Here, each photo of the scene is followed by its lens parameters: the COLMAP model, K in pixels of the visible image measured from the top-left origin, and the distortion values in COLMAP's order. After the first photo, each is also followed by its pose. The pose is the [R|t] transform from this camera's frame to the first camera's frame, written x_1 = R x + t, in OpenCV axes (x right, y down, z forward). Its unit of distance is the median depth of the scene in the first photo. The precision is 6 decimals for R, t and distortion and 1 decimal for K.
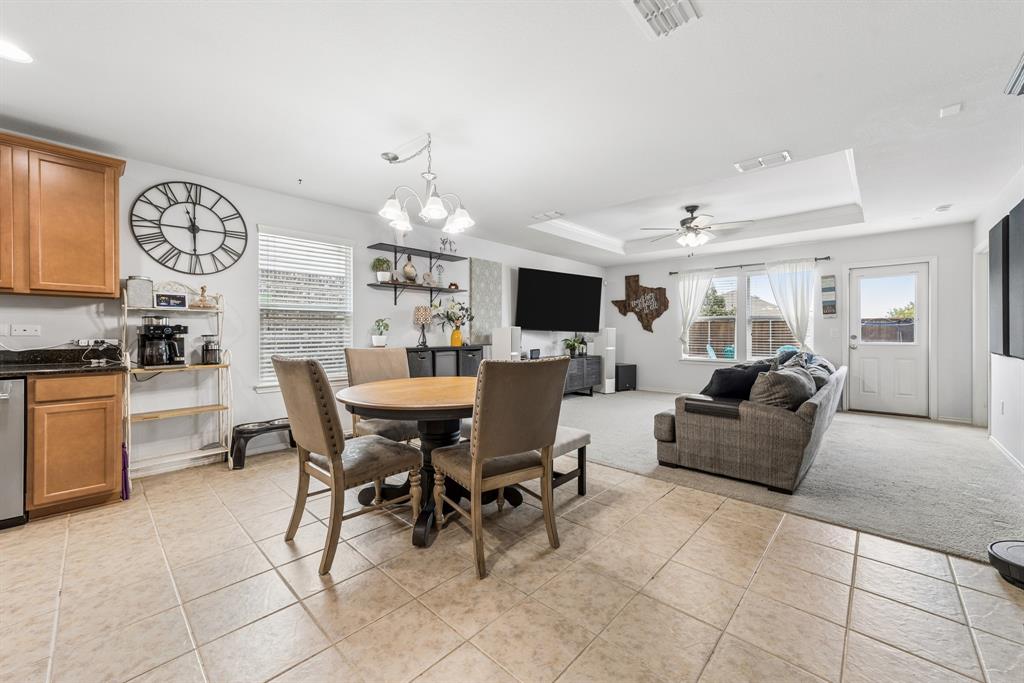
lens RADIAL K [[396.8, 0, 520.0], [0, 396.8, 334.1], [0, 0, 1]] dist [-0.017483, 0.007553]
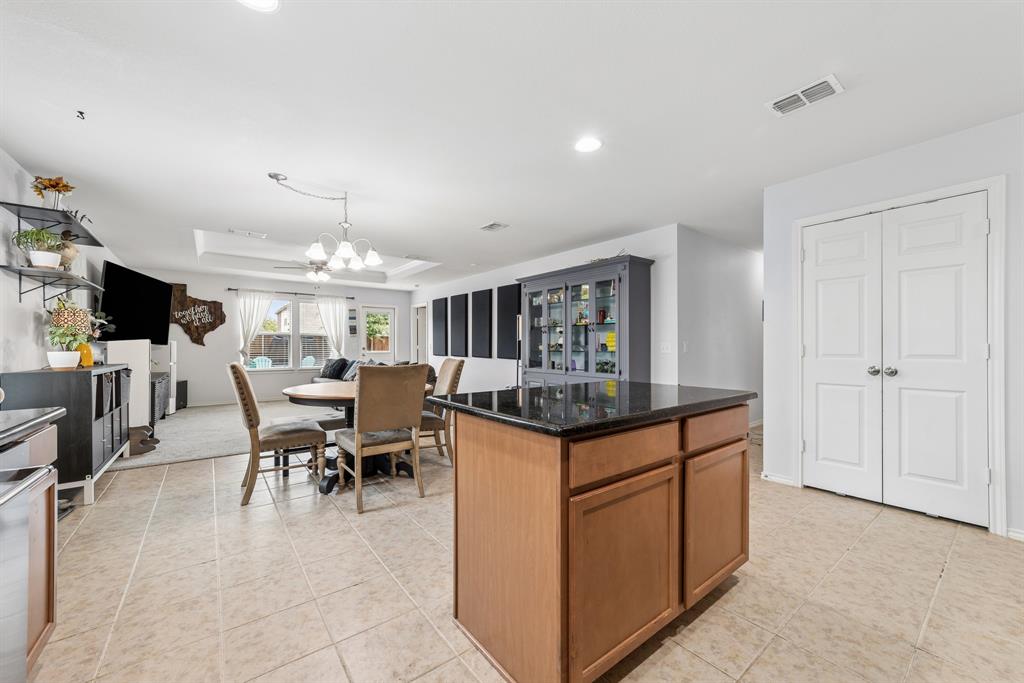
lens RADIAL K [[396.8, 0, 508.6], [0, 396.8, 349.4], [0, 0, 1]] dist [-0.017483, 0.007553]
pose [[0.172298, -0.010259, 0.984991, -0.856407], [0.004151, 0.999944, 0.009689, -0.003118], [-0.985036, 0.002420, 0.172331, 0.156191]]
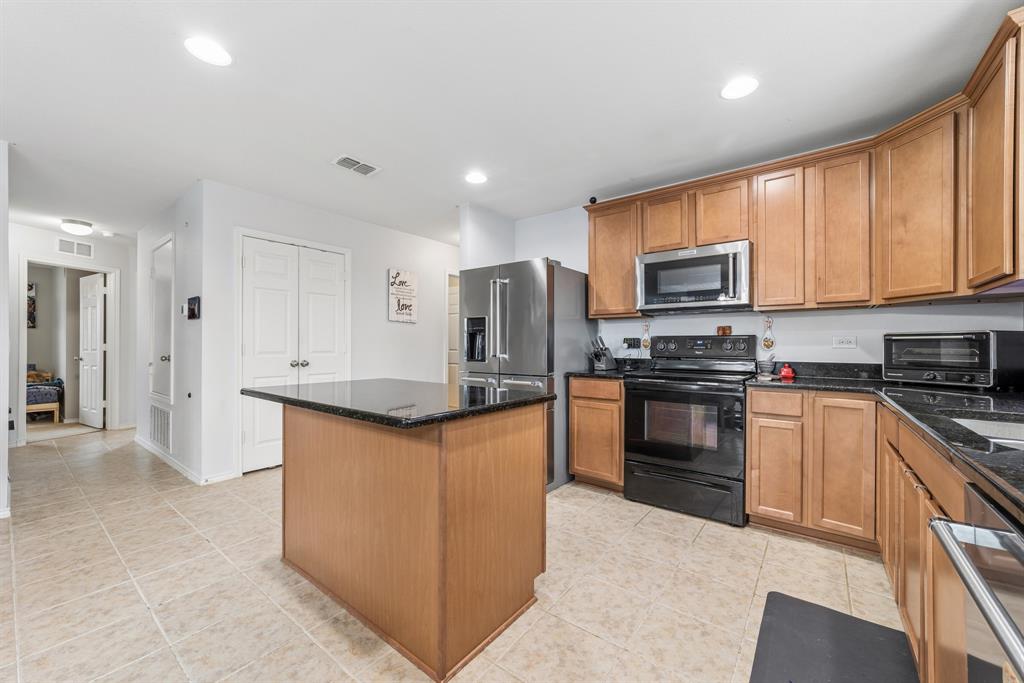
lens RADIAL K [[396.8, 0, 514.6], [0, 396.8, 345.9], [0, 0, 1]] dist [-0.017483, 0.007553]
pose [[-0.996429, -0.002636, -0.084393, -0.528026], [-0.002822, 0.999994, 0.002082, -0.001523], [0.084387, 0.002313, -0.996430, 0.575498]]
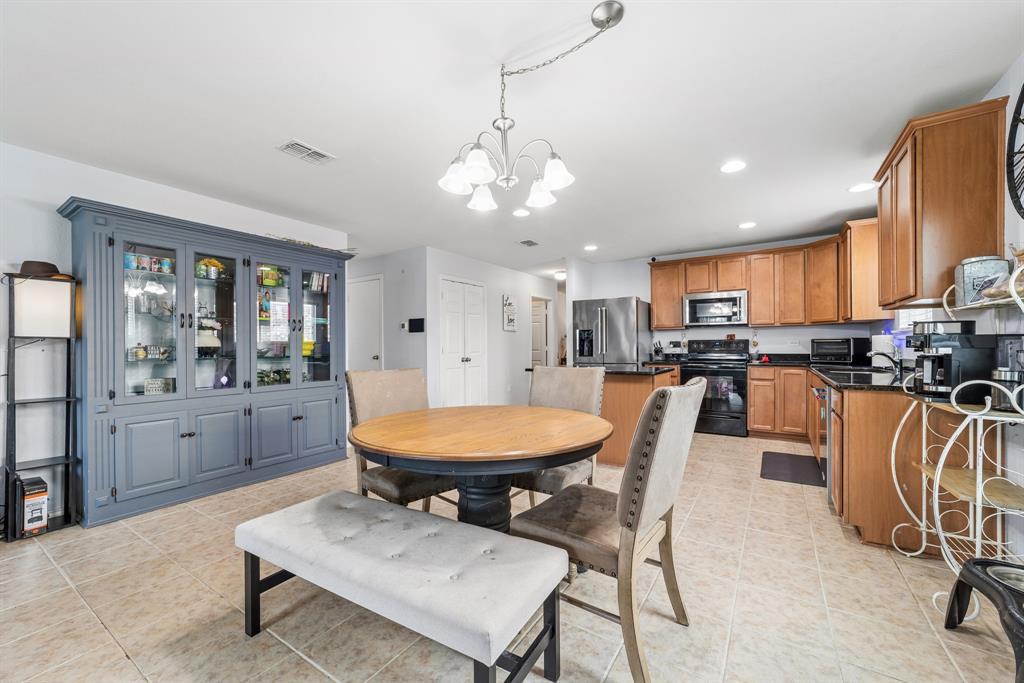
lens RADIAL K [[396.8, 0, 522.2], [0, 396.8, 350.7], [0, 0, 1]] dist [-0.017483, 0.007553]
pose [[-0.984158, 0.009334, -0.177045, -0.085836], [0.007417, 0.999907, 0.011488, -0.004053], [0.177136, 0.009993, -0.984136, 1.023327]]
